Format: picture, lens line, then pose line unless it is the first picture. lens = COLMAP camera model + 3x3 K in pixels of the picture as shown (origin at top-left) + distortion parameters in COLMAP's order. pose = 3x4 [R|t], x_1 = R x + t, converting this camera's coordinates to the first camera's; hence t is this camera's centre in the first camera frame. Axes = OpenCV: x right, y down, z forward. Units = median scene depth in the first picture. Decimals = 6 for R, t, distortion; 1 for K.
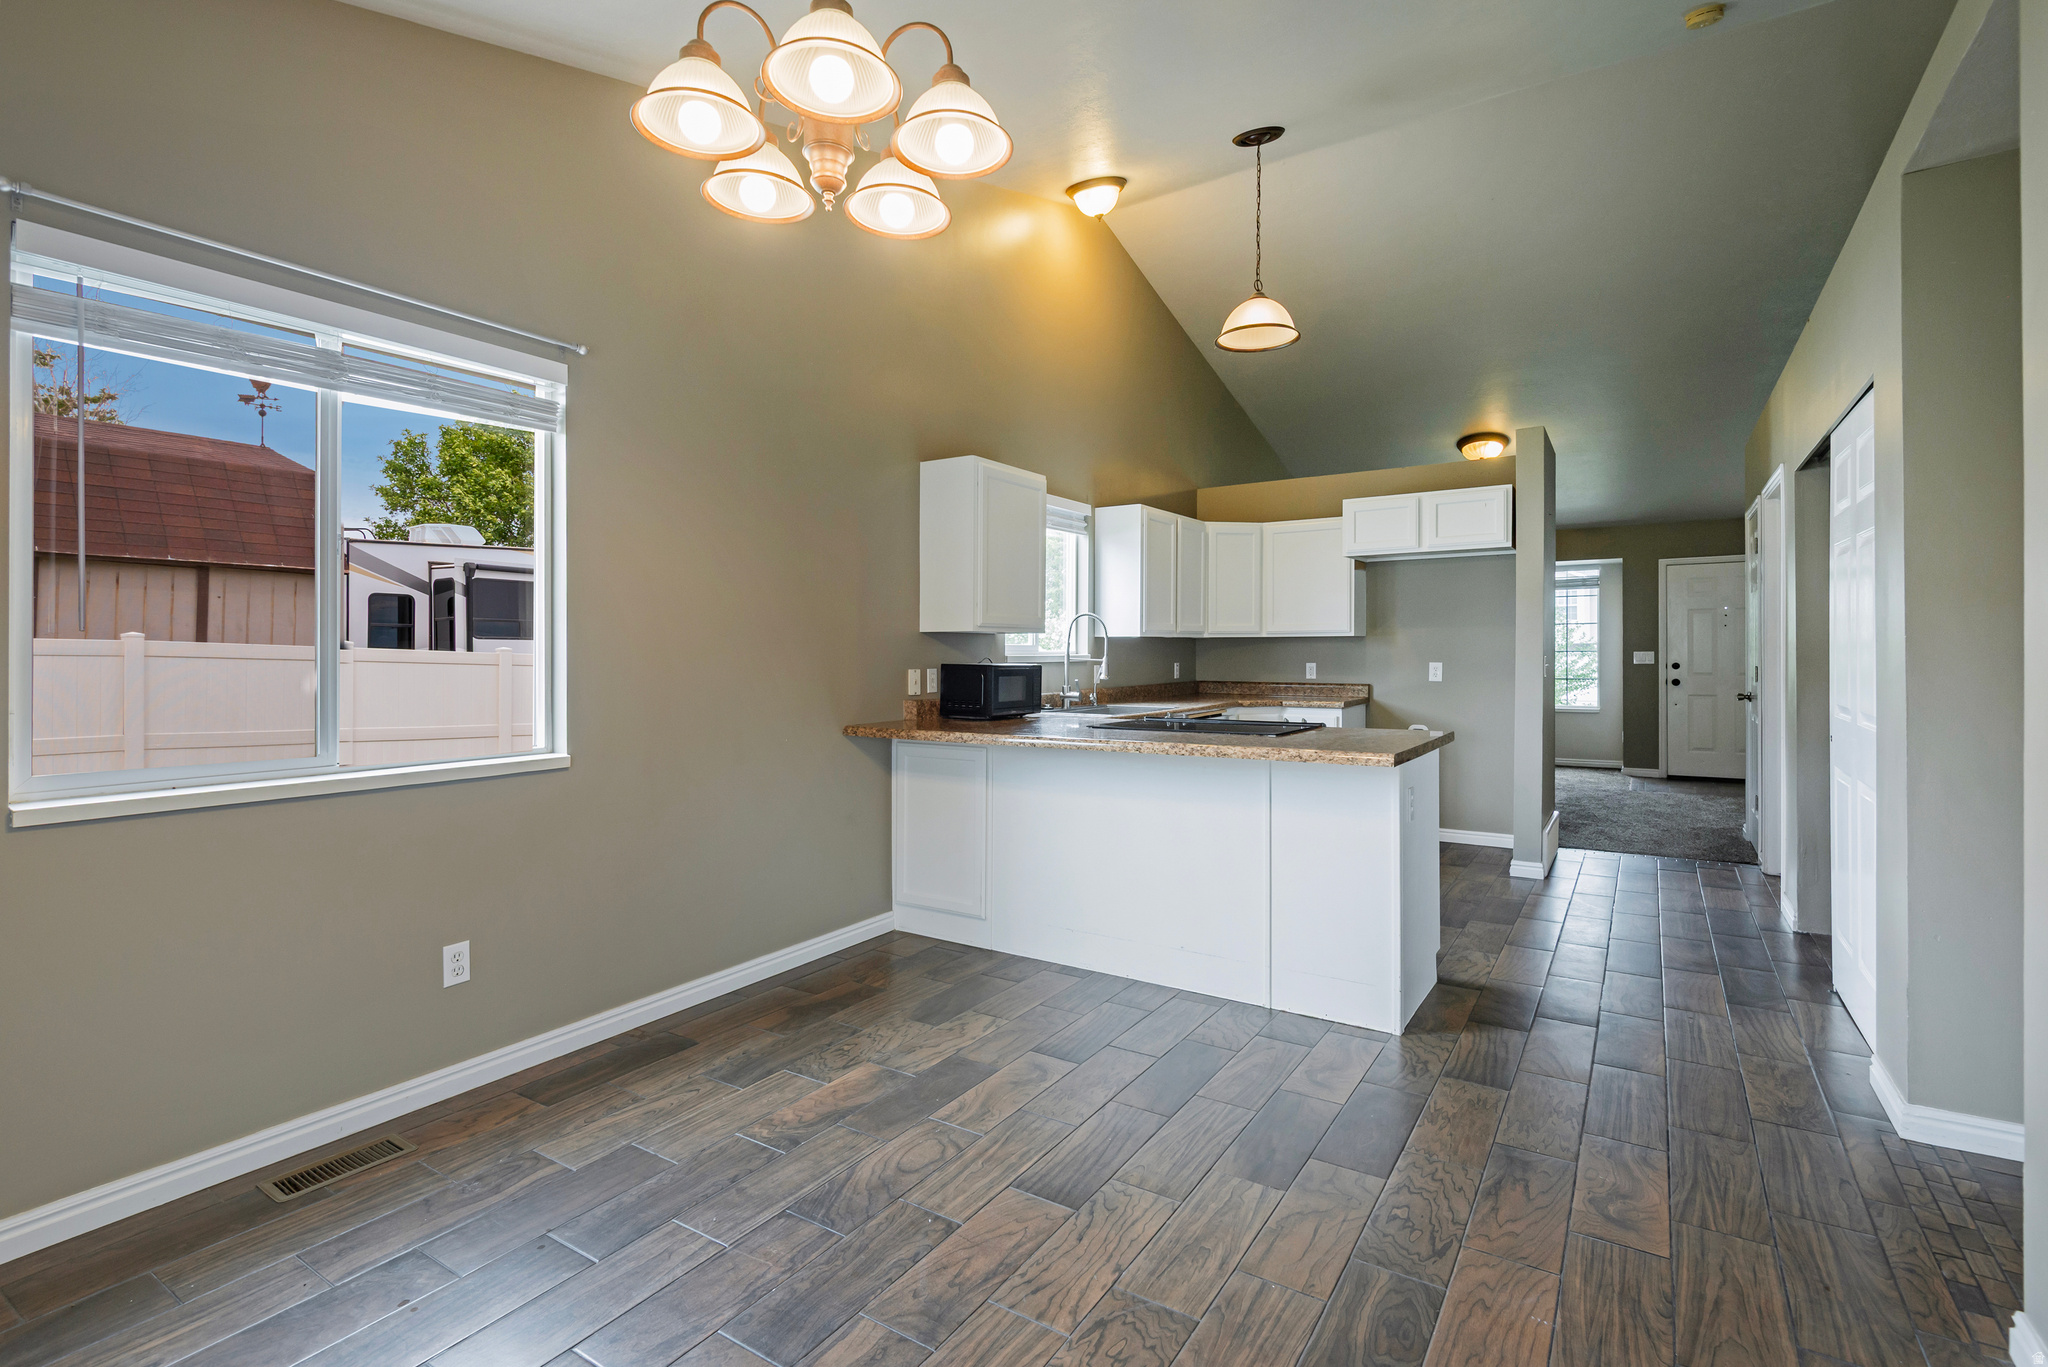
lens RADIAL K [[976.5, 0, 1020.2], [0, 976.5, 665.5], [0, 0, 1]] dist [-0.004443, -0.001651]
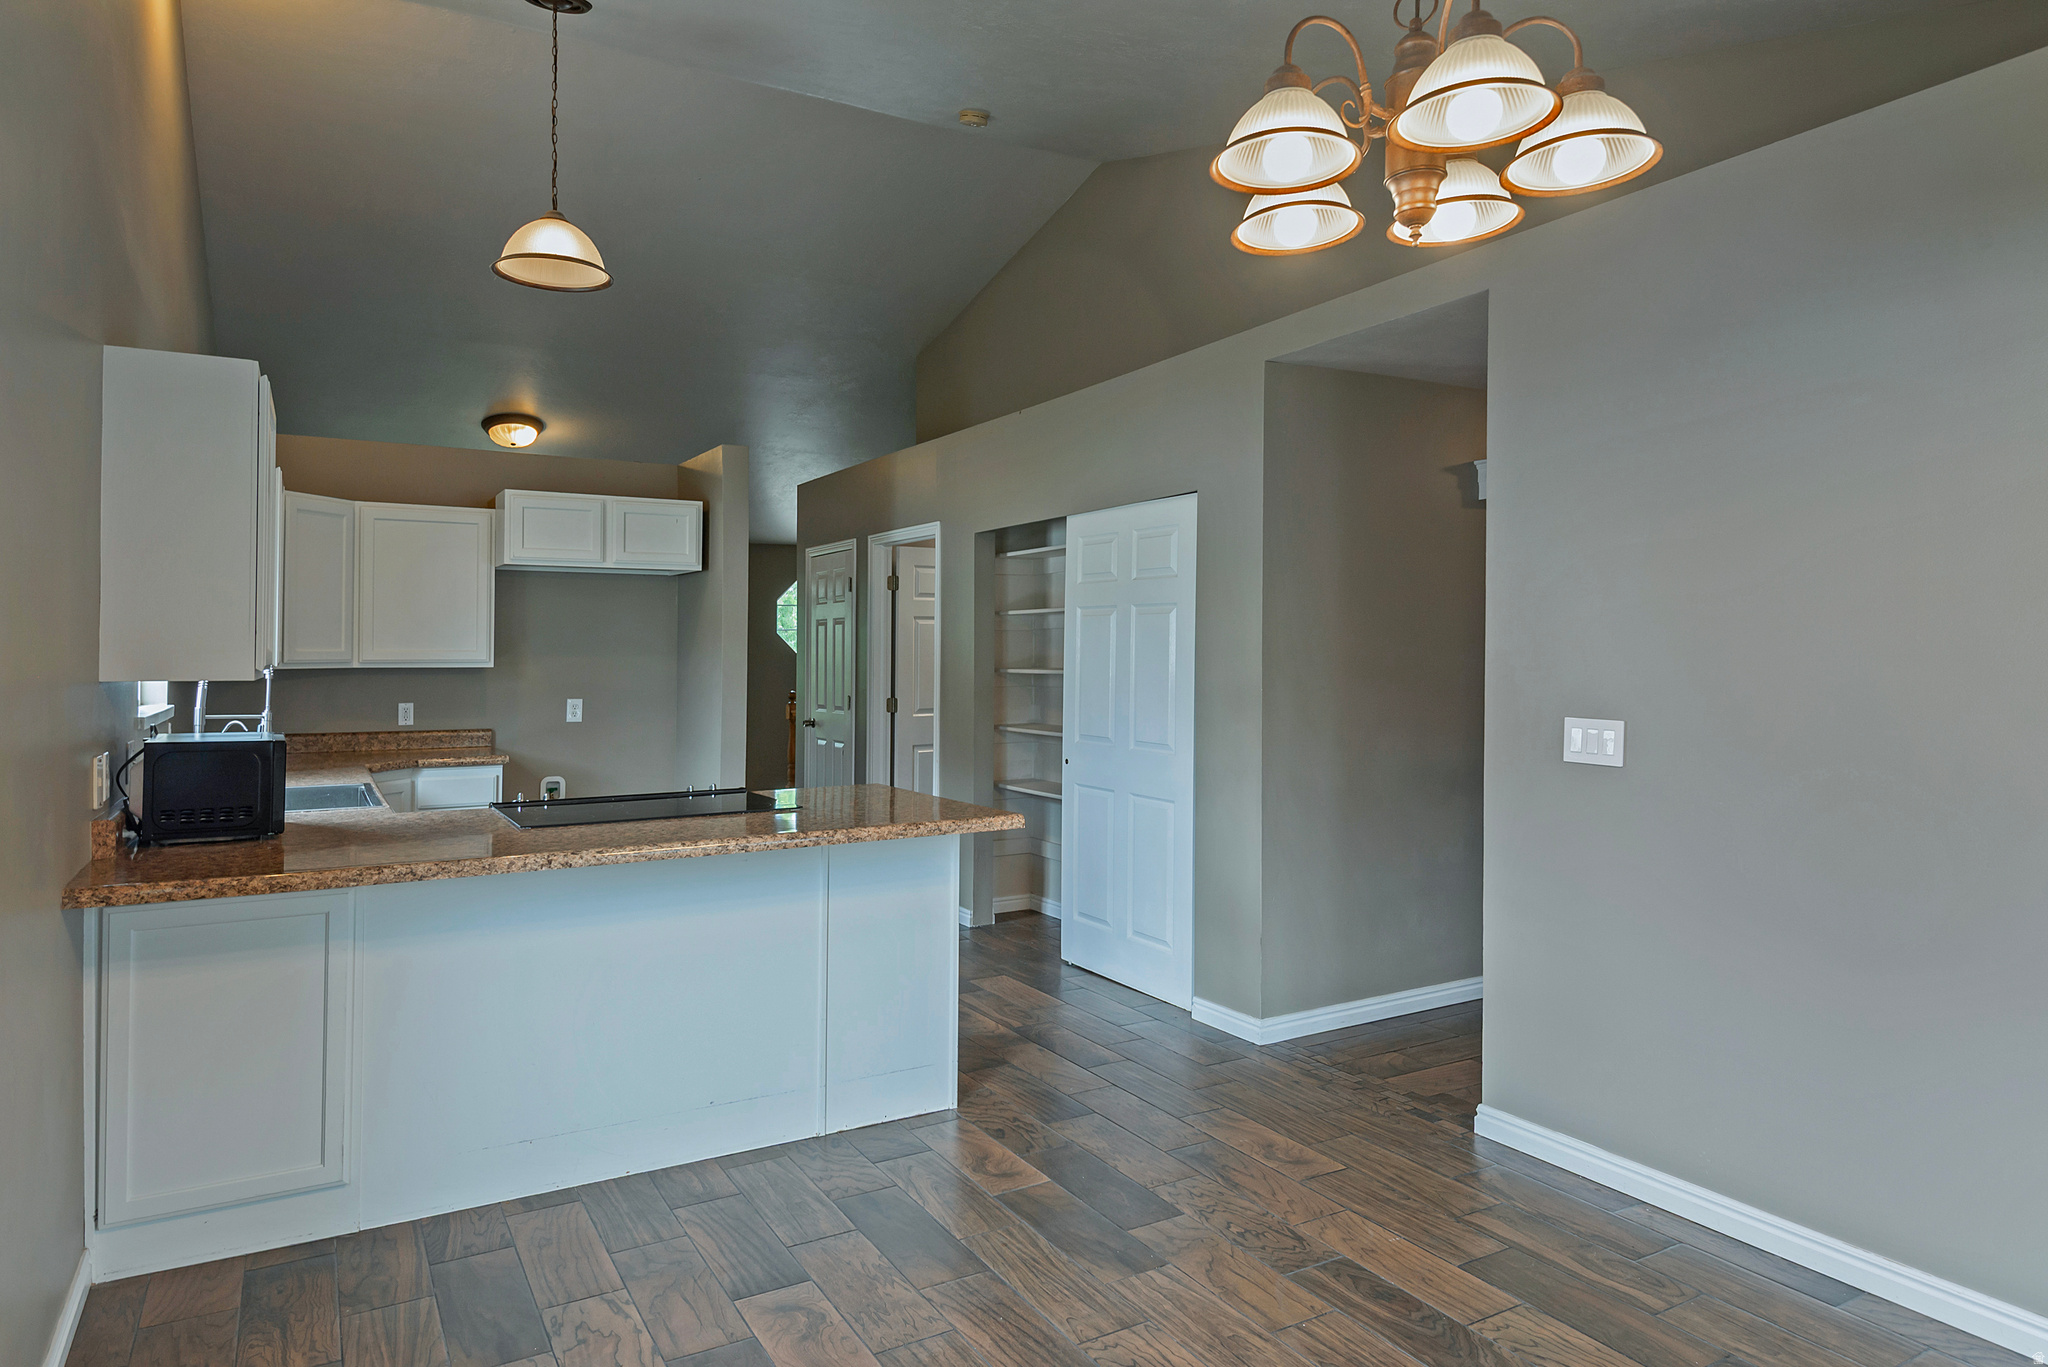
lens RADIAL K [[1212.1, 0, 1018.2], [0, 1212.1, 671.8], [0, 0, 1]] dist [0.017157, -0.001777]
pose [[0.452659, -0.012124, 0.891601, -0.639334], [0.013093, 0.999890, 0.006950, -0.056312], [-0.891588, 0.008527, 0.452768, 0.399688]]
